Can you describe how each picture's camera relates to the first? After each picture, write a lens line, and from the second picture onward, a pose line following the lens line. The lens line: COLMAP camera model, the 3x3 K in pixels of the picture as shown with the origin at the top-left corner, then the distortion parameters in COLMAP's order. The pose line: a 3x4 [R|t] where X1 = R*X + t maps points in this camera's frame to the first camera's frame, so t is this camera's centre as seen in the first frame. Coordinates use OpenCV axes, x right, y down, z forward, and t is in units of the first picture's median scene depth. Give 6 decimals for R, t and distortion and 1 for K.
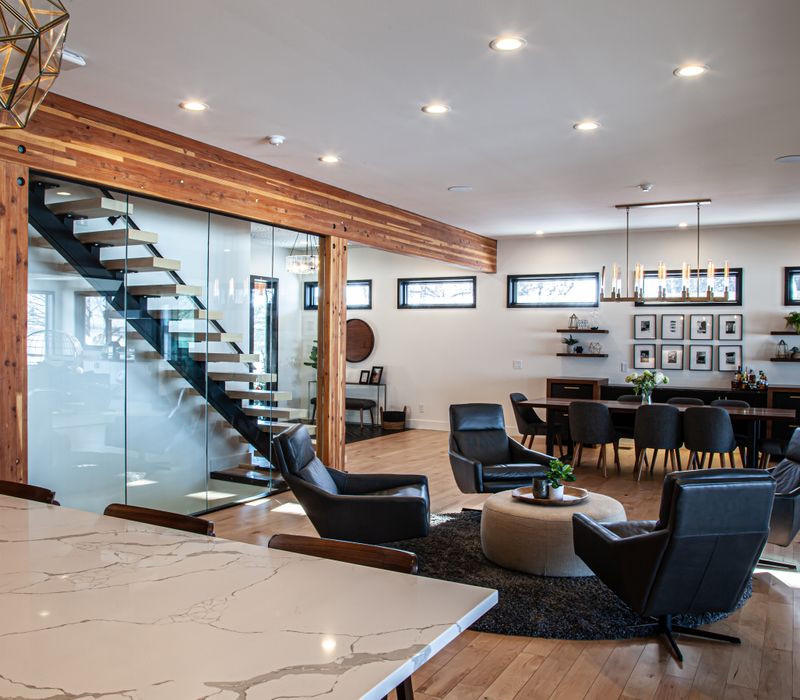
lens RADIAL K [[726.0, 0, 402.2], [0, 726.0, 352.0], [0, 0, 1]] dist [-0.093040, 0.078582]
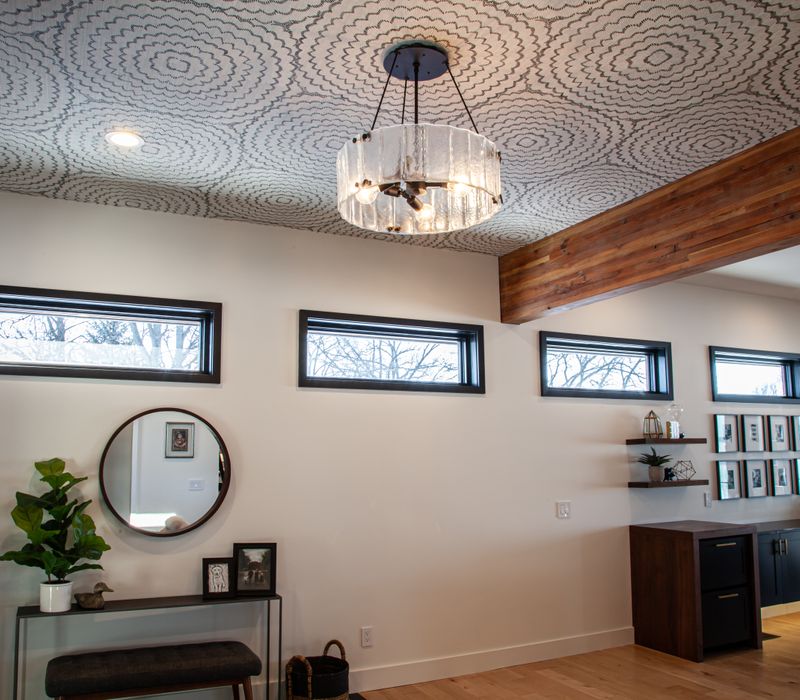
lens RADIAL K [[697.9, 0, 400.4], [0, 697.9, 349.7], [0, 0, 1]] dist [-0.095720, 0.003213]
pose [[0.579213, 0.103429, 0.808588, -0.347464], [0.025293, 0.989160, -0.144645, -0.029362], [-0.814784, 0.104232, 0.570318, 0.921857]]
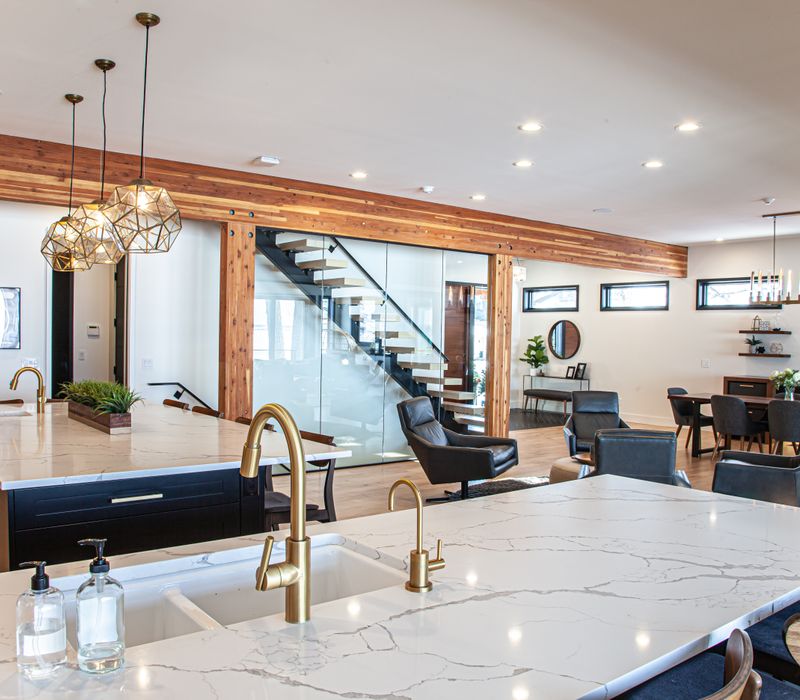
lens RADIAL K [[724.0, 0, 401.0], [0, 724.0, 352.9], [0, 0, 1]] dist [-0.127745, 0.080837]
pose [[0.918788, 0.014981, -0.394467, 0.181484], [-0.014497, 0.999886, 0.004208, 0.004709], [0.394485, 0.001852, 0.918900, -0.150869]]
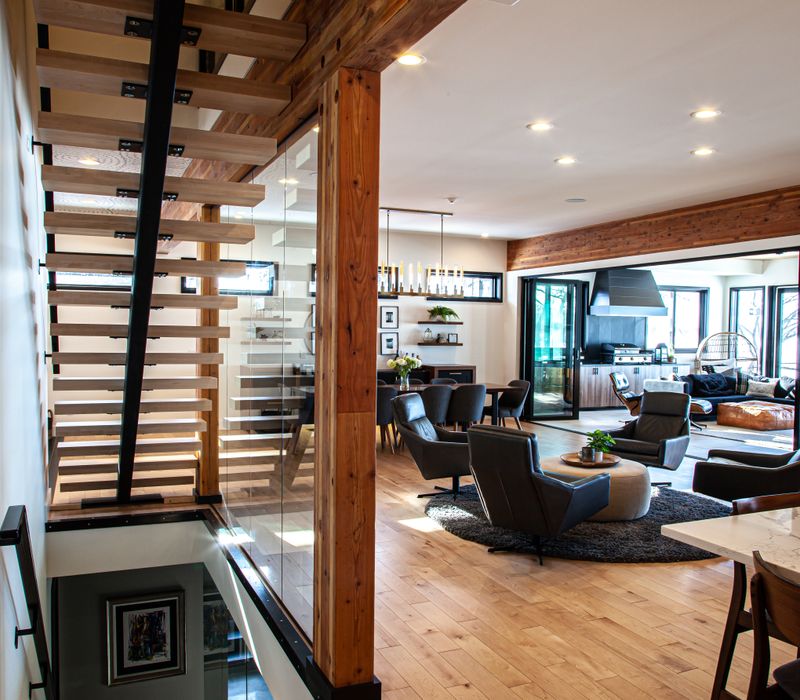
lens RADIAL K [[734.7, 0, 400.0], [0, 734.7, 350.0], [0, 0, 1]] dist [-0.054010, 0.008818]
pose [[0.613662, -0.026931, 0.789109, -0.484048], [0.008257, 0.999582, 0.027693, -0.013866], [-0.789525, -0.010478, 0.613628, 0.237726]]
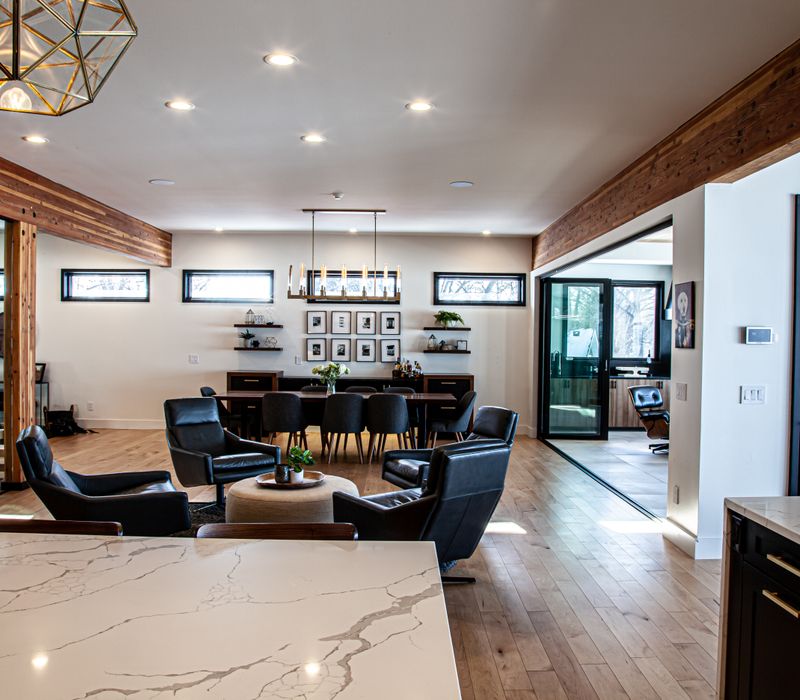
lens RADIAL K [[721.5, 0, 400.0], [0, 721.5, 350.0], [0, 0, 1]] dist [-0.122485, 0.078183]
pose [[0.873616, -0.009334, 0.486527, -0.082967], [0.006477, 0.999950, 0.007553, -0.000751], [-0.486574, -0.003447, 0.873633, -0.005997]]
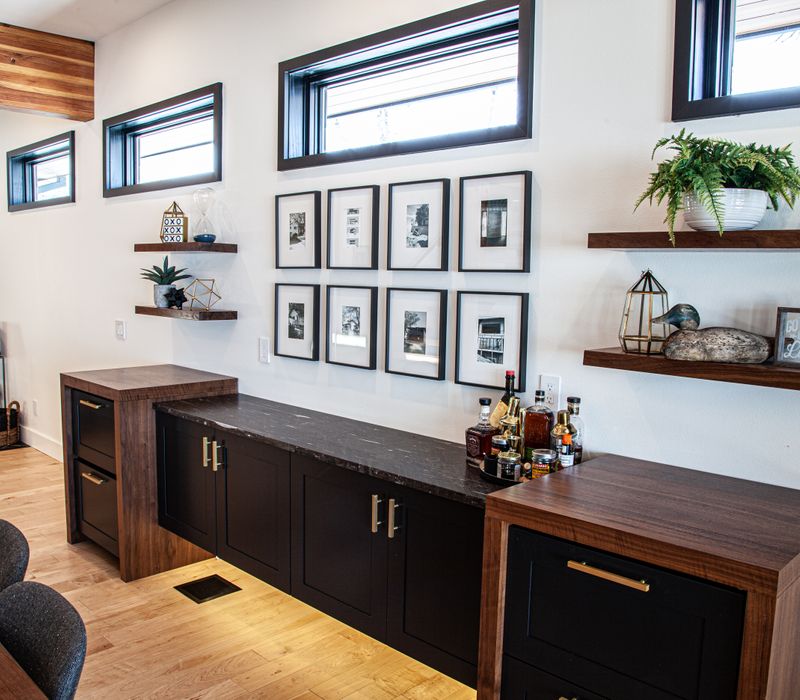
lens RADIAL K [[742.7, 0, 398.8], [0, 742.7, 351.8], [0, 0, 1]] dist [-0.112994, 0.075232]
pose [[0.963910, 0.035952, -0.263788, 0.493833], [-0.013885, 0.996280, 0.085047, -0.009732], [0.265864, -0.078315, 0.960824, 0.714896]]
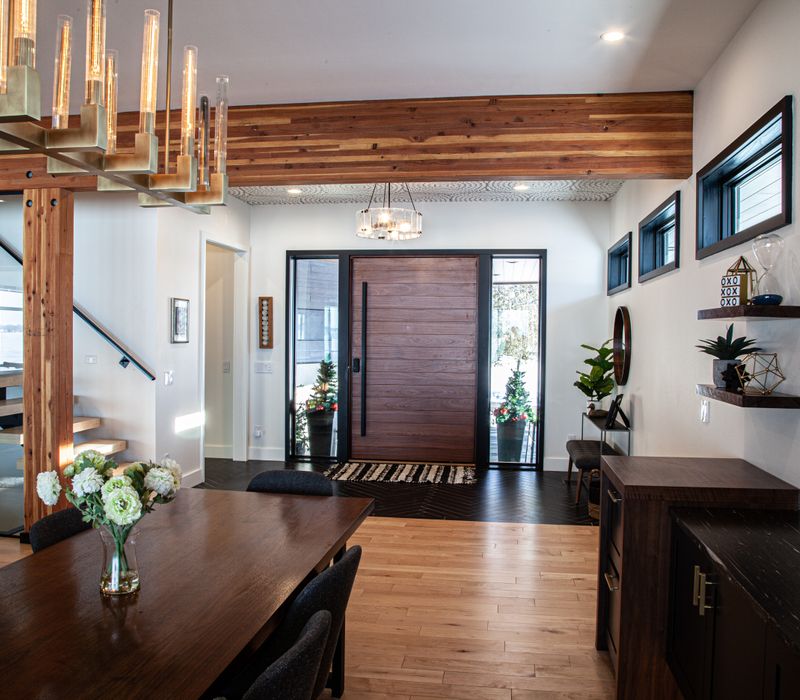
lens RADIAL K [[742.7, 0, 398.8], [0, 742.7, 351.8], [0, 0, 1]] dist [-0.112994, 0.075232]
pose [[0.352408, 0.012166, -0.935767, 0.513089], [-0.023073, 0.999725, 0.004309, -0.011833], [0.935562, 0.020072, 0.352591, 0.825142]]
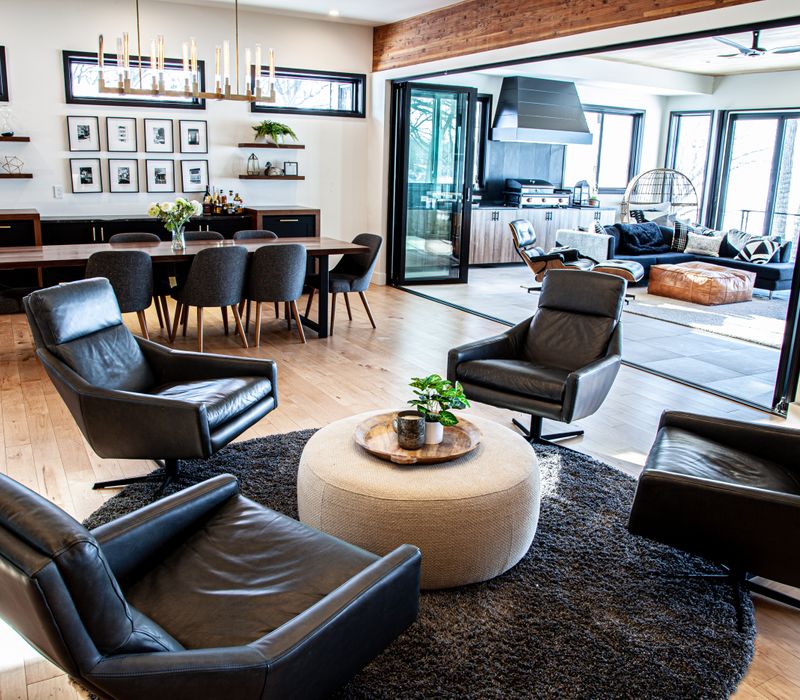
lens RADIAL K [[742.7, 0, 398.8], [0, 742.7, 351.8], [0, 0, 1]] dist [-0.112994, 0.075232]
pose [[0.527877, -0.208657, 0.823291, -0.142420], [-0.008744, 0.967966, 0.250930, -0.008615], [-0.849276, -0.139659, 0.509142, 0.349428]]
